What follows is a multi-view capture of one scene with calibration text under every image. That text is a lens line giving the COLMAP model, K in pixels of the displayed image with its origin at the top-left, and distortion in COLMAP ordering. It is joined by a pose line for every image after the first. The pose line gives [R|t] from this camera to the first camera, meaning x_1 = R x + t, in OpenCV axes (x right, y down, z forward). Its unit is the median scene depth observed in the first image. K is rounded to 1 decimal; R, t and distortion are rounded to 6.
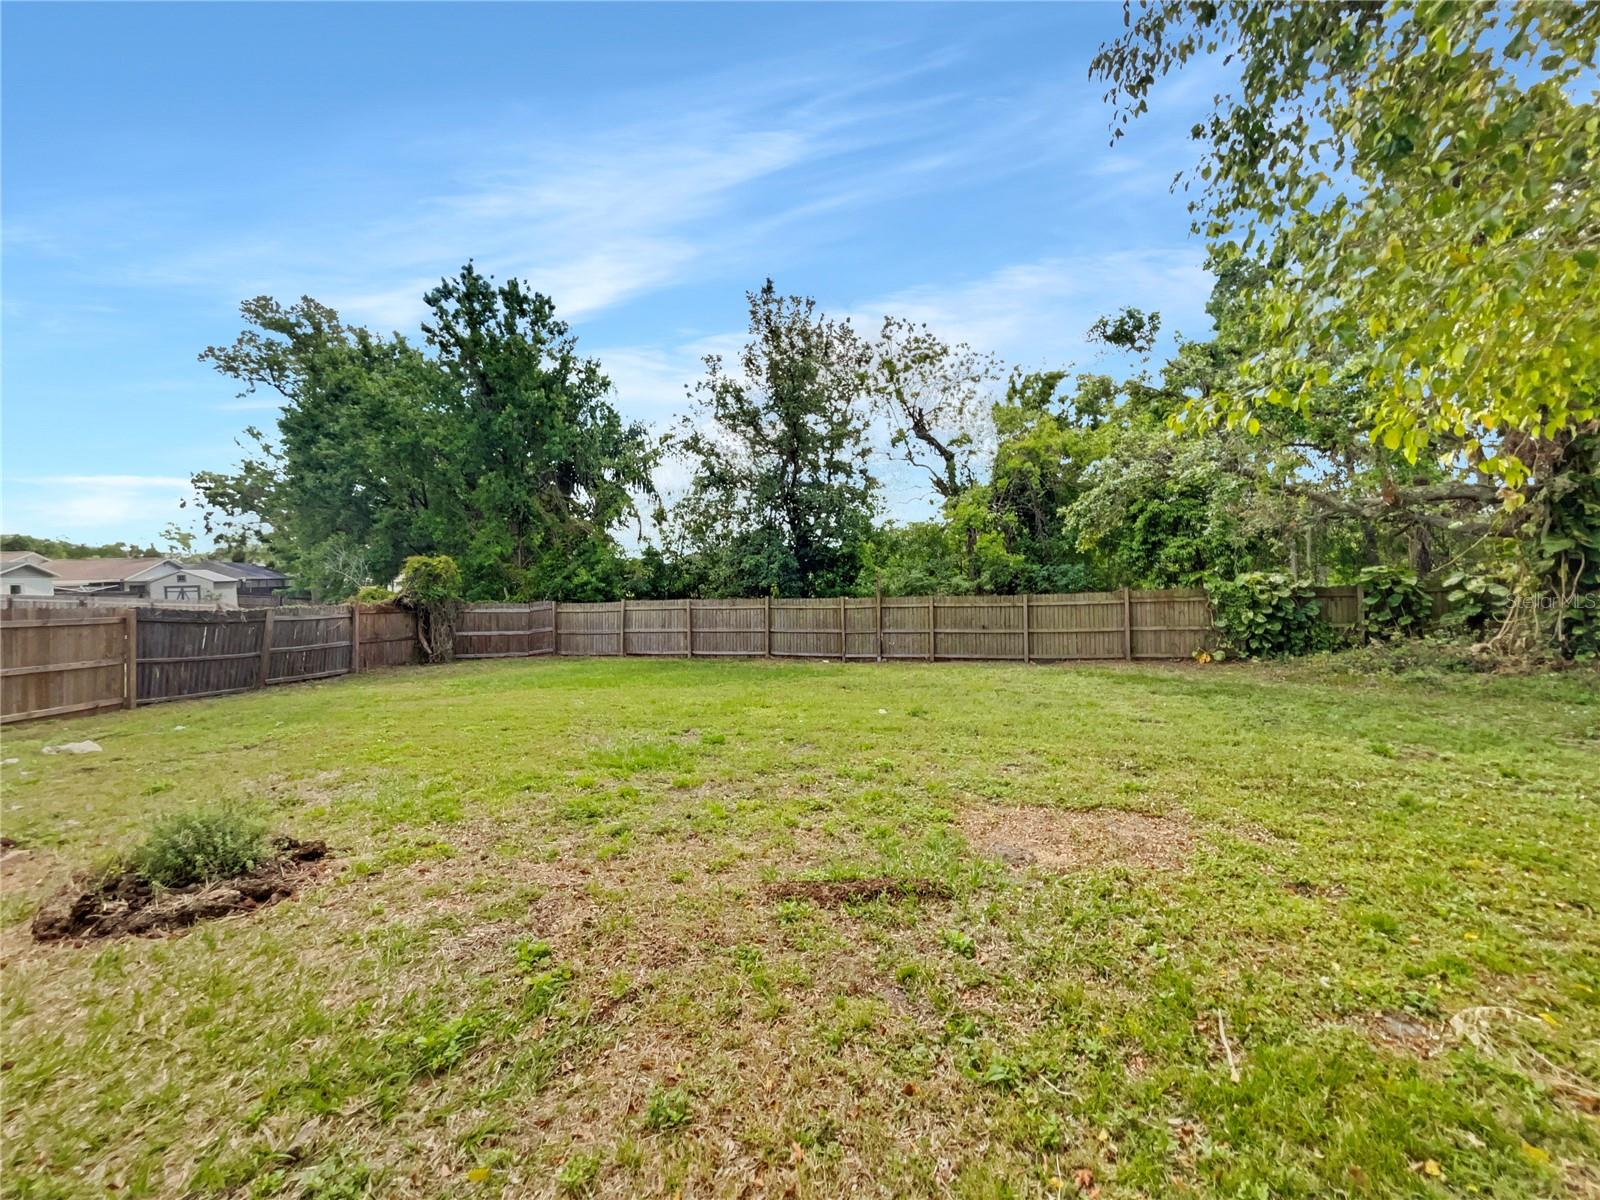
lens RADIAL K [[655.6, 0, 804.3], [0, 655.6, 598.3], [0, 0, 1]] dist [-0.003057, -0.000361]
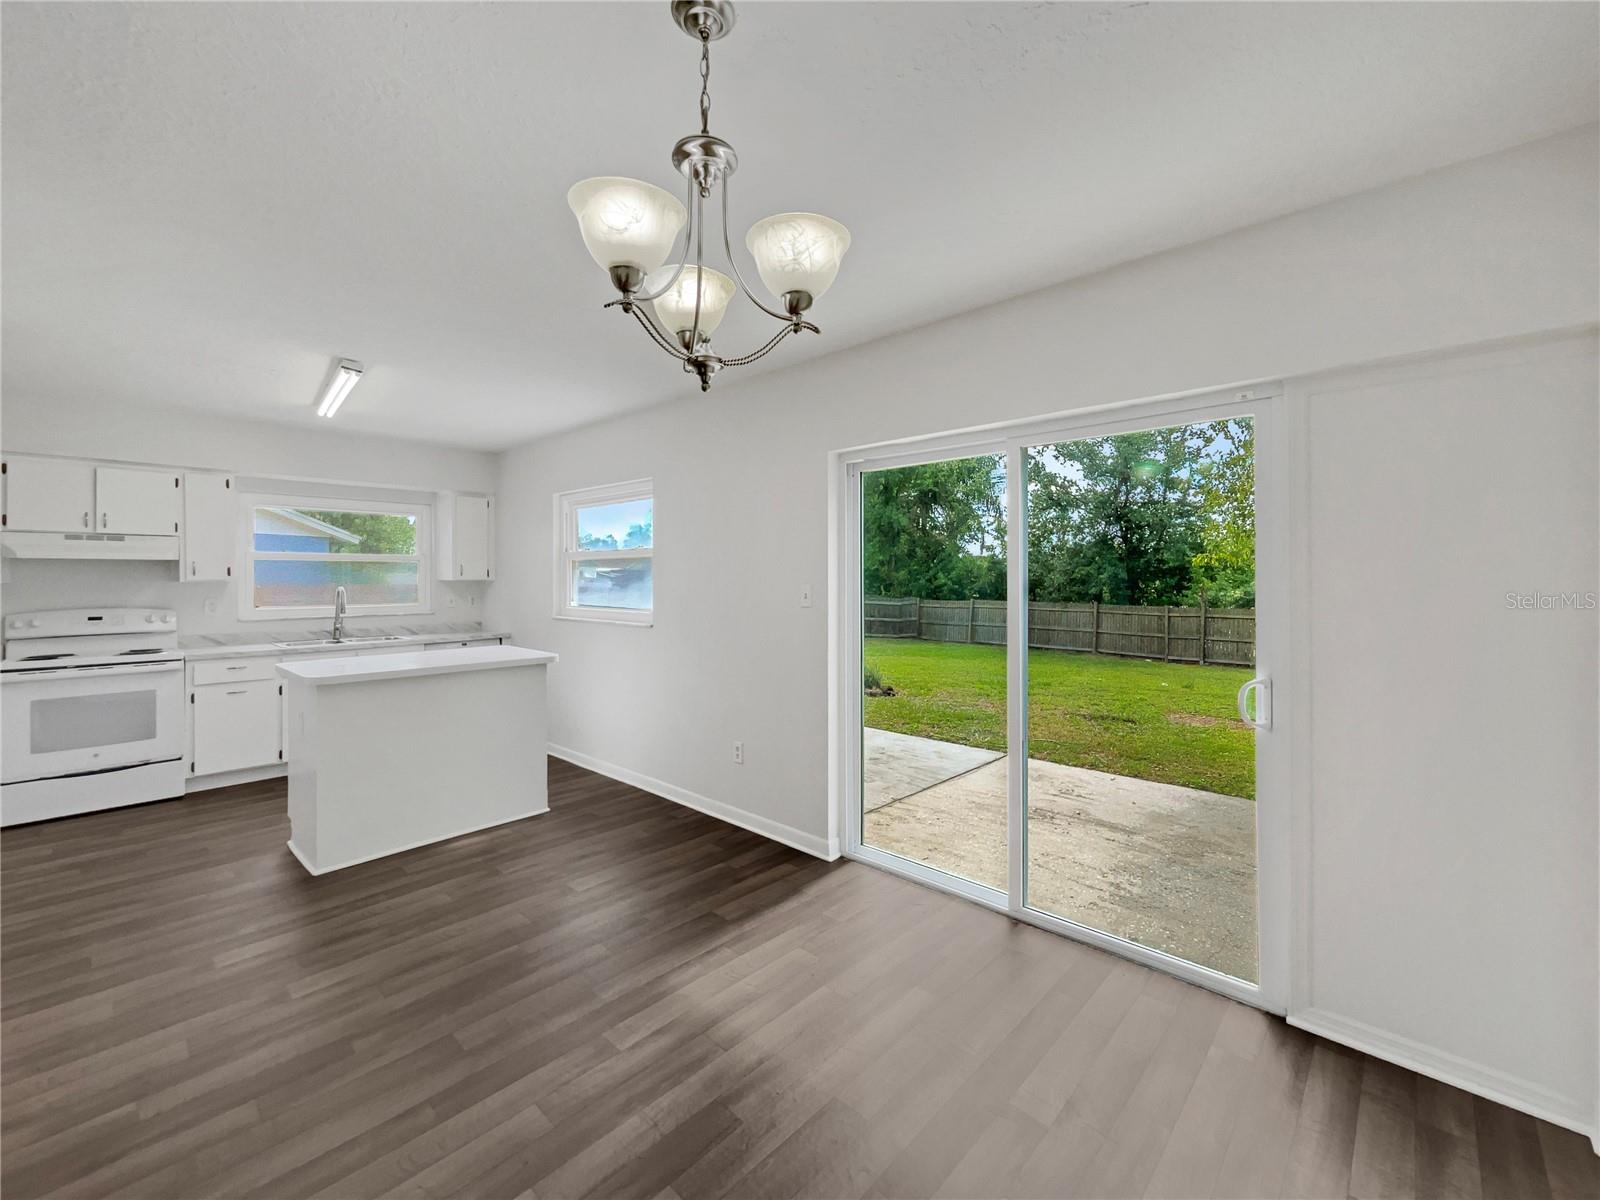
lens RADIAL K [[655.6, 0, 805.7], [0, 655.6, 585.9], [0, 0, 1]] dist [-0.003057, -0.000361]
pose [[0.881736, 0.036132, -0.470357, 0.034103], [-0.044326, 0.998997, -0.006353, -0.000949], [0.469656, 0.026451, 0.882453, -0.263296]]
